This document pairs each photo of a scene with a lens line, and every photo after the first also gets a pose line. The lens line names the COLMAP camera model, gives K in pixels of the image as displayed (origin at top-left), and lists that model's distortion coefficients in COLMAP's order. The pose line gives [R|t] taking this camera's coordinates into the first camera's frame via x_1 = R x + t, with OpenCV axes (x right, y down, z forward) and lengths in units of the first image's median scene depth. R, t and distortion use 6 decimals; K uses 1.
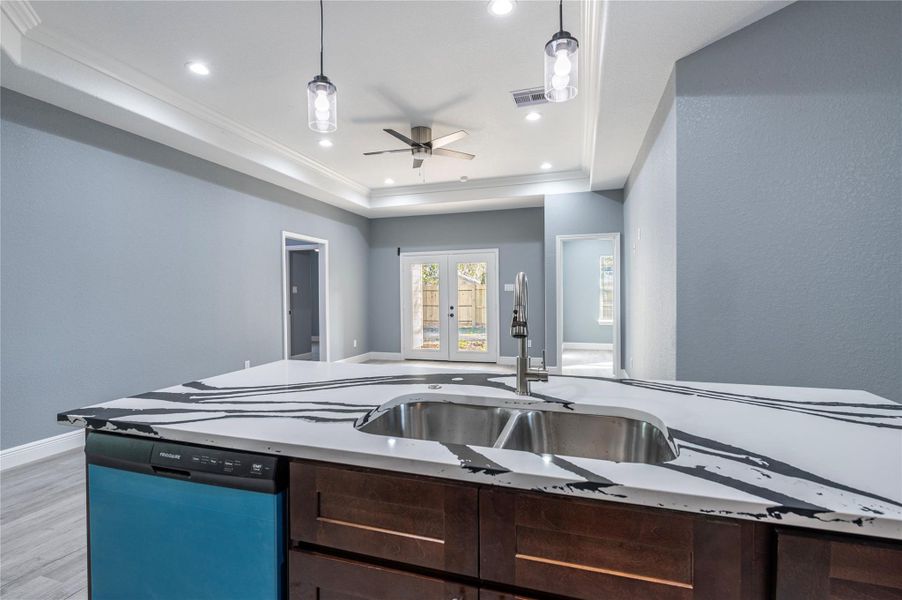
lens RADIAL K [[410.5, 0, 443.0], [0, 410.5, 295.4], [0, 0, 1]] dist [-0.018589, -0.000273]
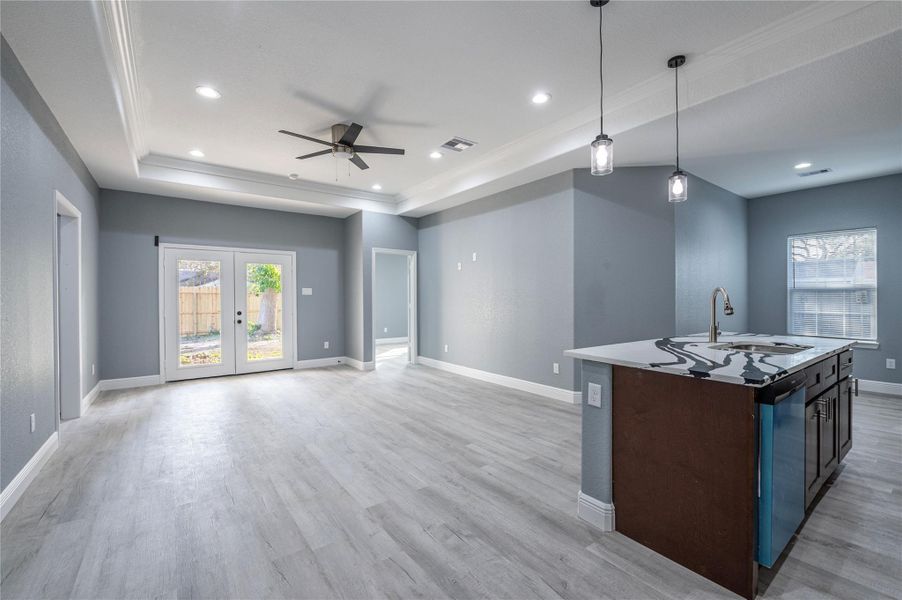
lens RADIAL K [[386.8, 0, 449.5], [0, 386.8, 299.7], [0, 0, 1]] dist [-0.011039, 0.000363]
pose [[0.574408, 0.002825, 0.818564, -0.454670], [-0.000292, 0.999995, -0.003247, 0.004032], [-0.818569, 0.001626, 0.574406, 0.181868]]
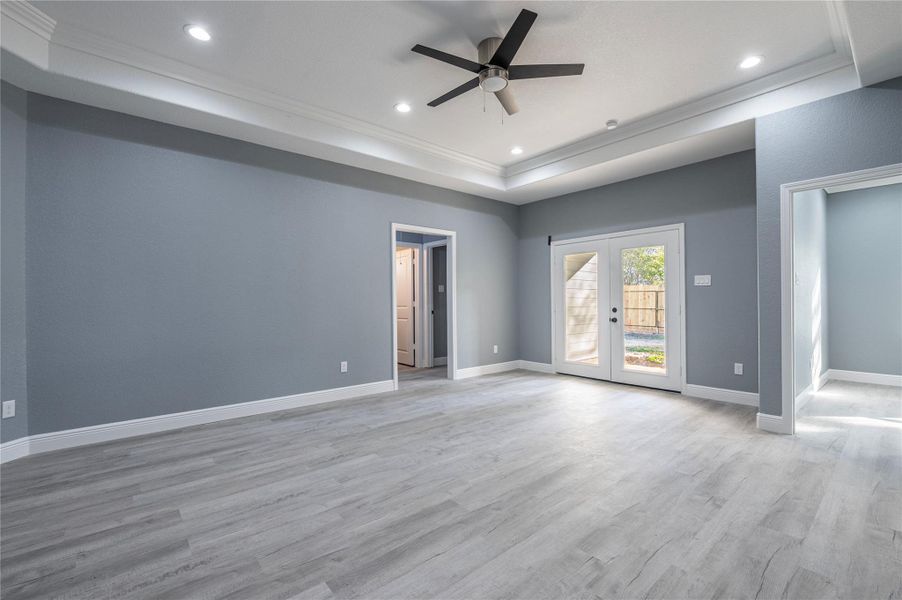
lens RADIAL K [[386.8, 0, 449.5], [0, 386.8, 299.7], [0, 0, 1]] dist [-0.011039, 0.000363]
pose [[0.852480, 0.001110, -0.522758, 0.151682], [0.000157, 0.999997, 0.002379, 0.011079], [0.522759, -0.002110, 0.852478, 0.284979]]
